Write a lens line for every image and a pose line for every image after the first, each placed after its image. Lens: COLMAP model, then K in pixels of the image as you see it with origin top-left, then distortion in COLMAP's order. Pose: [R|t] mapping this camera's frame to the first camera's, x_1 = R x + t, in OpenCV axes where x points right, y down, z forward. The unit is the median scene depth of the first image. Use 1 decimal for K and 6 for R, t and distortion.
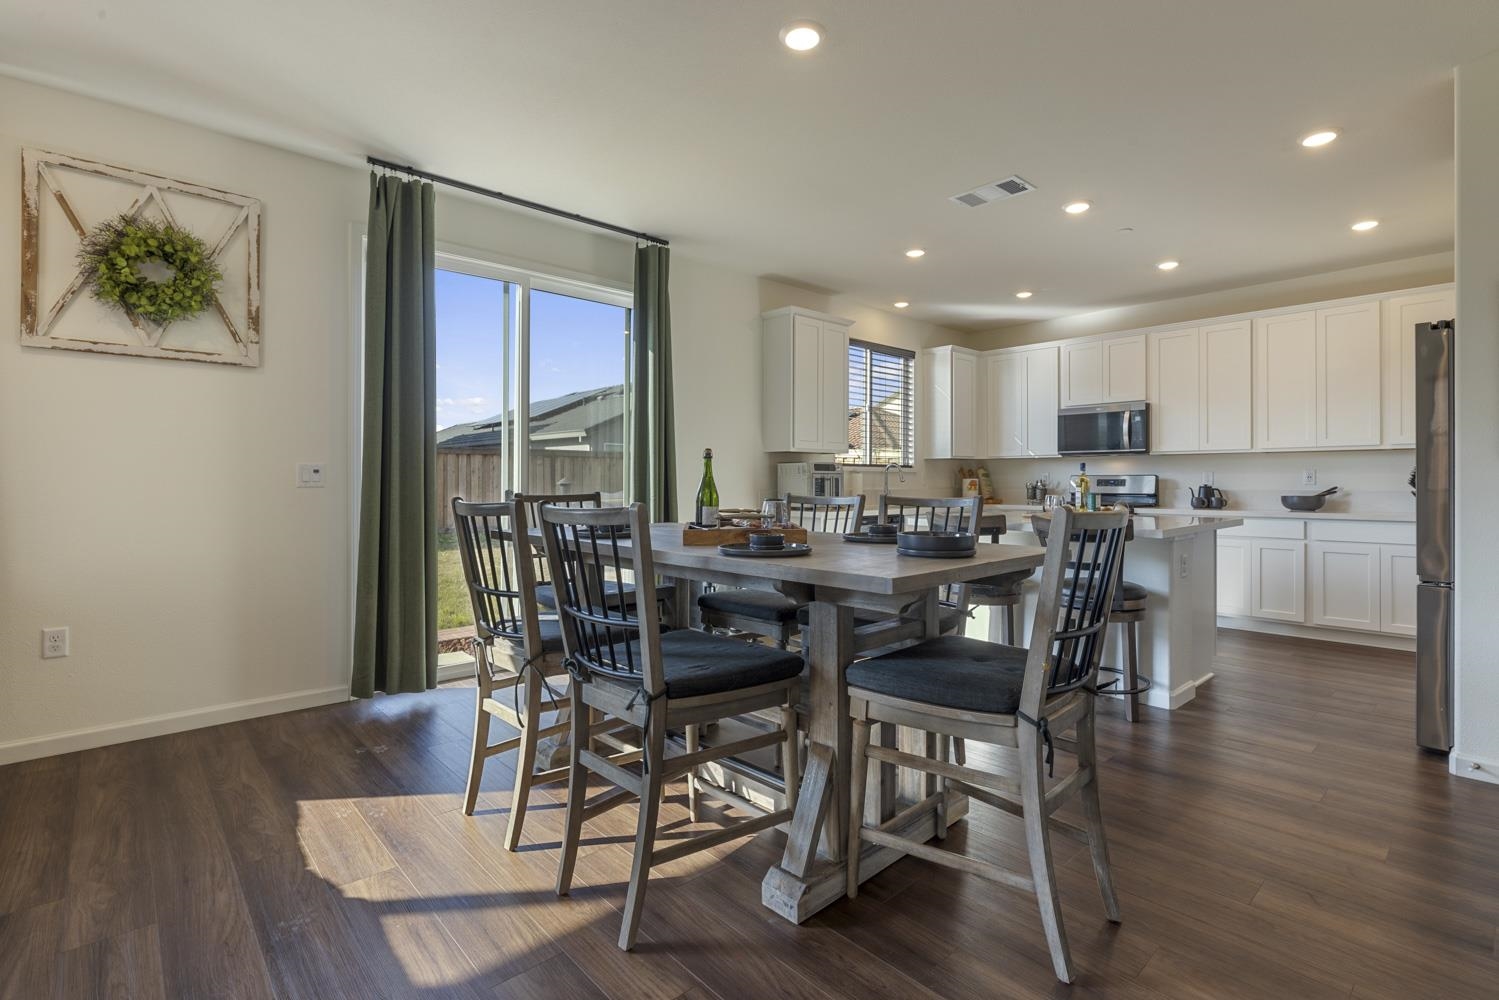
lens RADIAL K [[709.8, 0, 748.4], [0, 709.8, 473.2], [0, 0, 1]] dist [-0.003202, 0.000290]
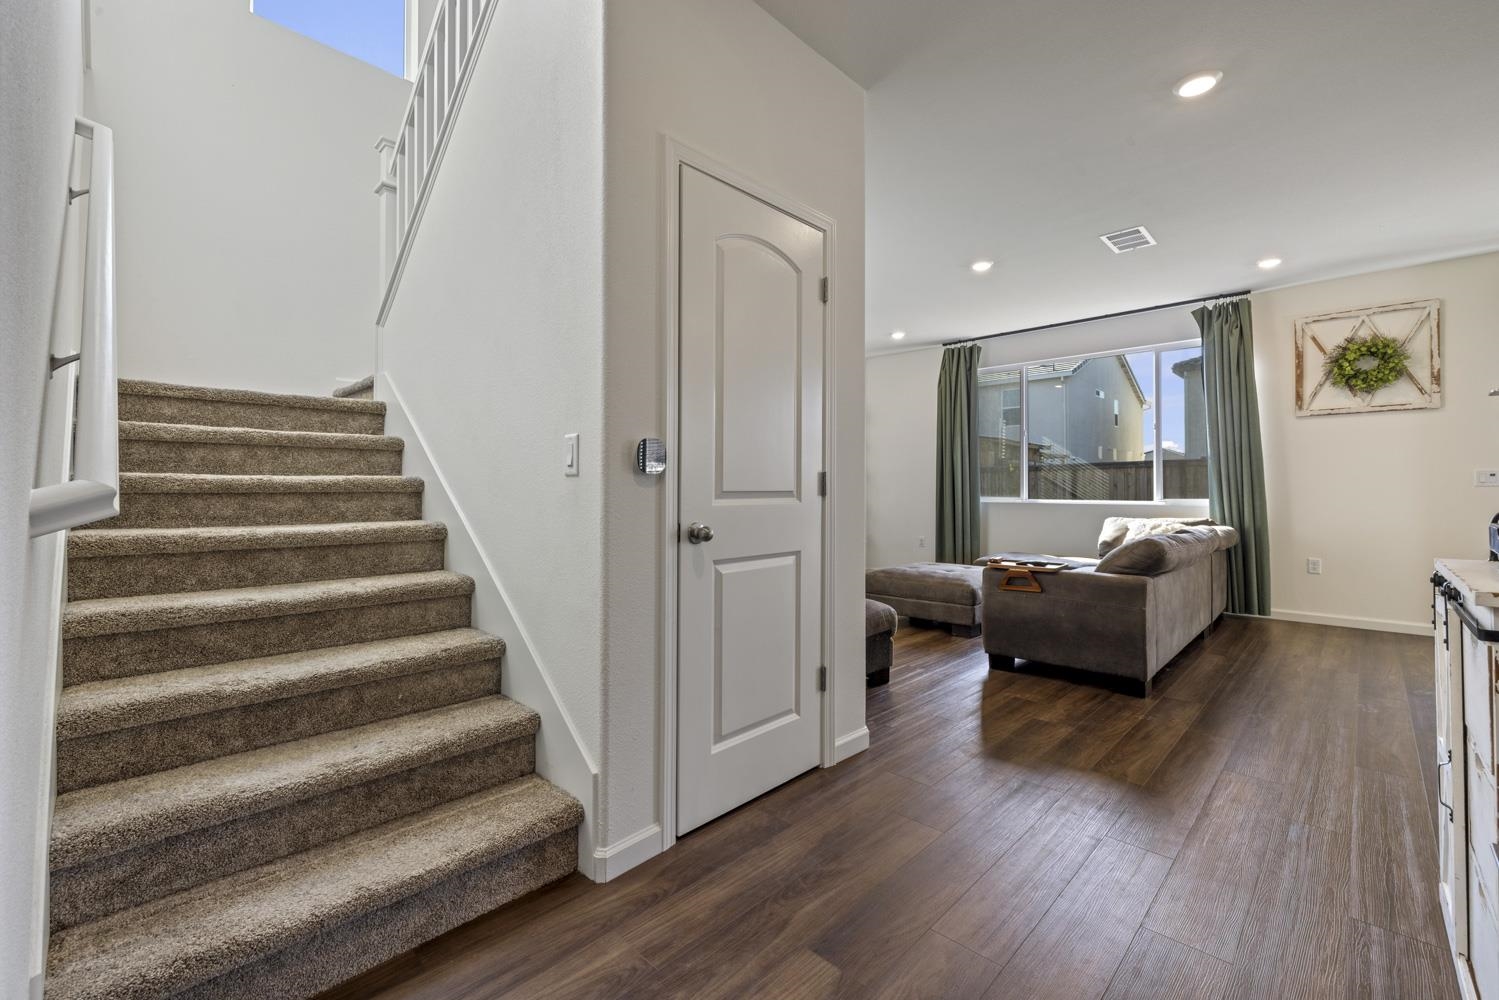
lens RADIAL K [[630.5, 0, 748.9], [0, 630.5, 490.1], [0, 0, 1]] dist [0.001575, -0.000205]
pose [[0.063780, -0.007874, -0.997933, 0.631363], [0.010000, 0.999924, -0.007251, 0.025037], [0.997914, -0.009517, 0.063854, -0.637280]]
